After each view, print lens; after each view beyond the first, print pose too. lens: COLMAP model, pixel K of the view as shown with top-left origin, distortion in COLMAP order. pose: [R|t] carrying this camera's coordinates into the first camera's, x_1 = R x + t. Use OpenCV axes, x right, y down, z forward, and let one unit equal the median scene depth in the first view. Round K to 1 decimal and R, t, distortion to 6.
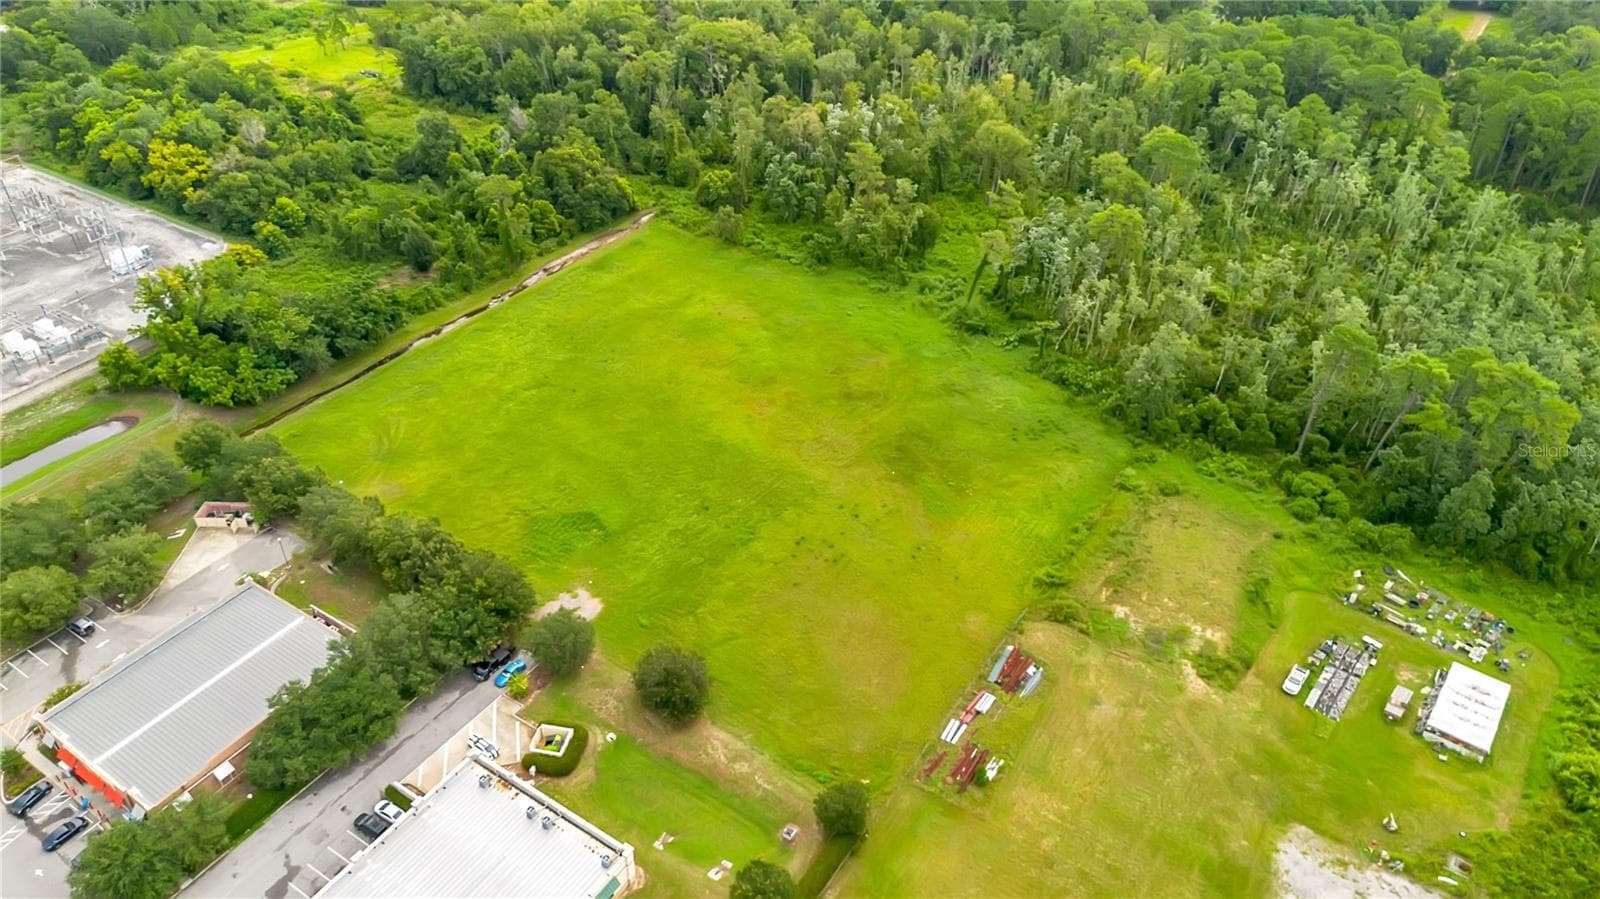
lens RADIAL K [[1129.9, 0, 801.1], [0, 1129.9, 457.0], [0, 0, 1]] dist [0.064177, -0.061023]
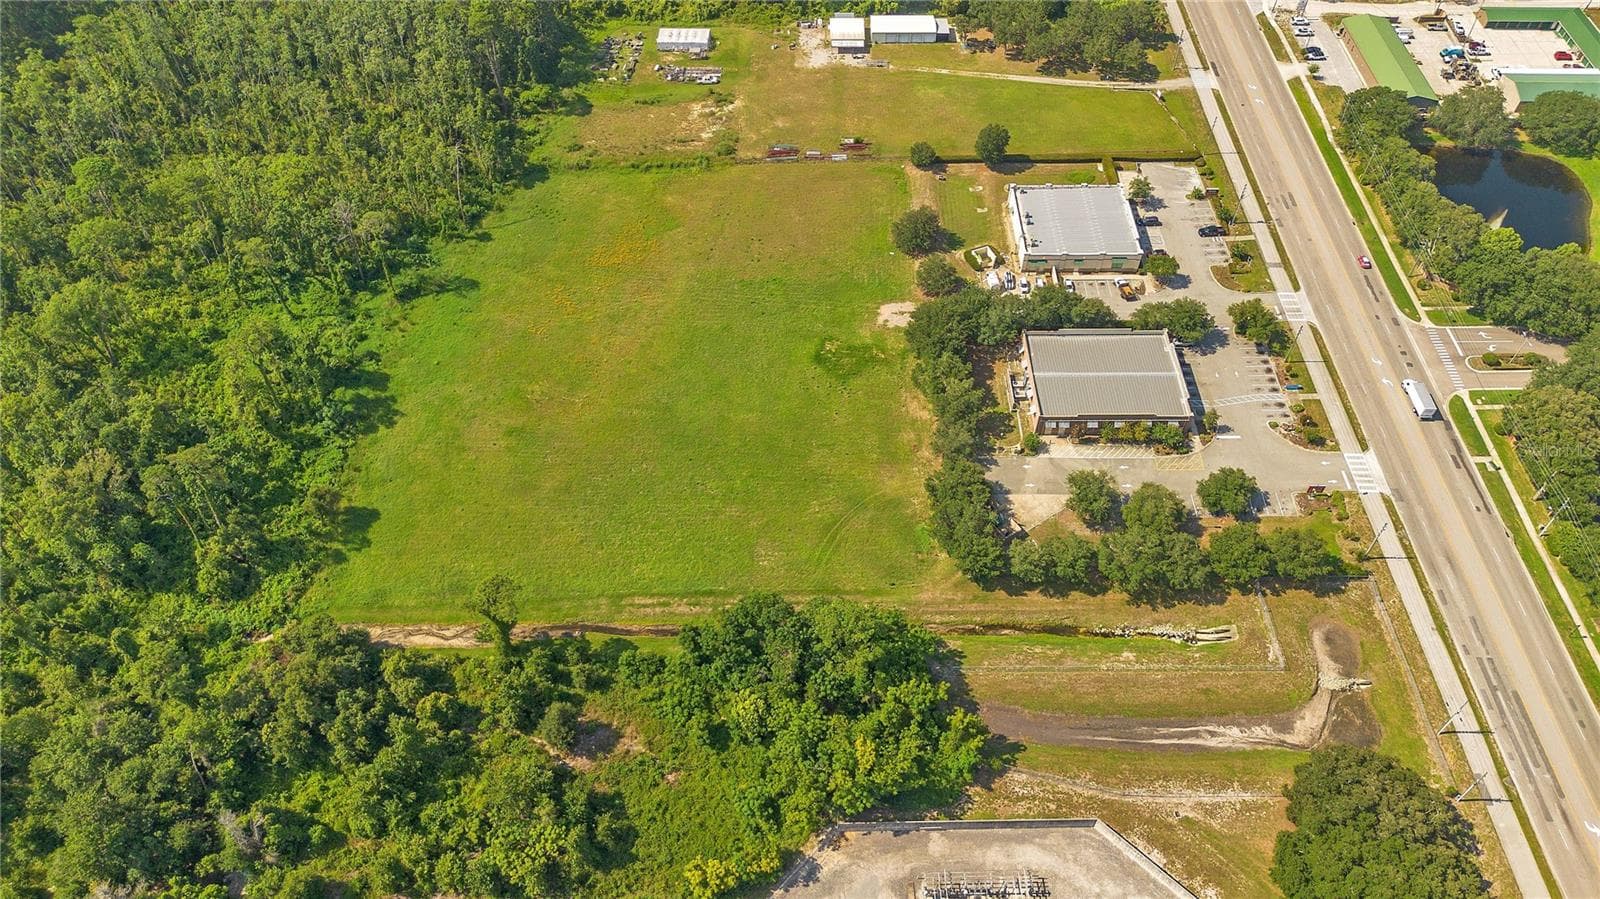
lens RADIAL K [[1130.0, 0, 800.0], [0, 1130.0, 449.5], [0, 0, 1]] dist [0.073963, -0.077028]
pose [[-0.560690, -0.647667, 0.515902, -0.918218], [0.488769, 0.244049, 0.837583, -1.031441], [-0.668380, 0.721781, 0.179724, 0.845057]]
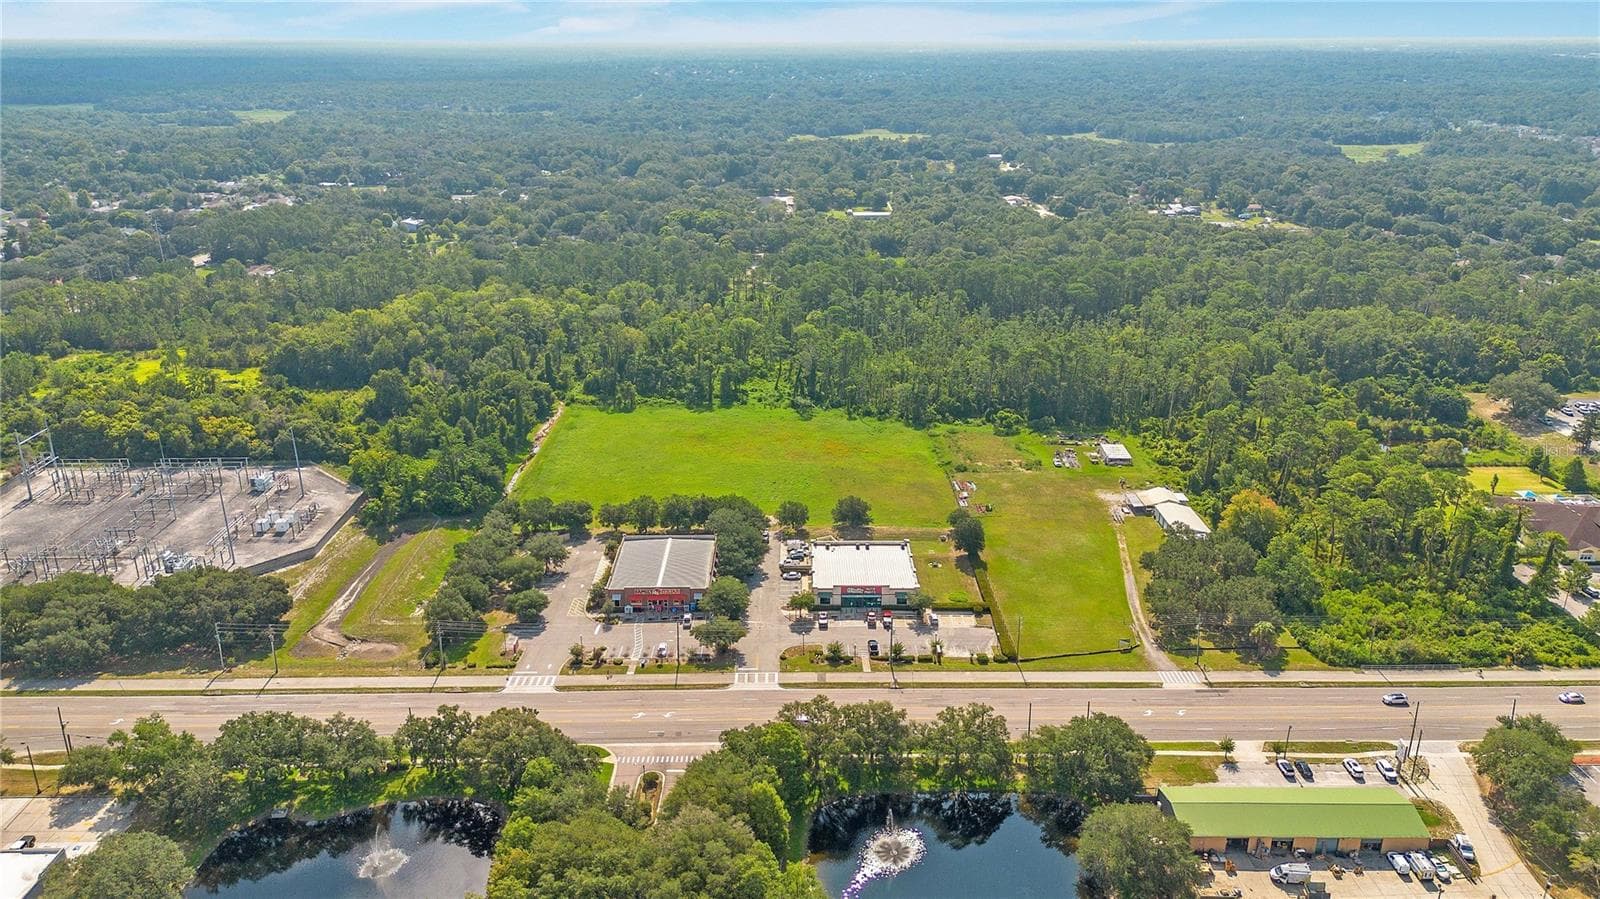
lens RADIAL K [[1130.0, 0, 800.0], [0, 1130.0, 449.5], [0, 0, 1]] dist [0.073963, -0.077028]
pose [[0.830826, -0.198998, 0.519738, -1.003712], [0.341069, 0.920022, -0.192954, 0.368705], [-0.439773, 0.337578, 0.832250, -0.582809]]
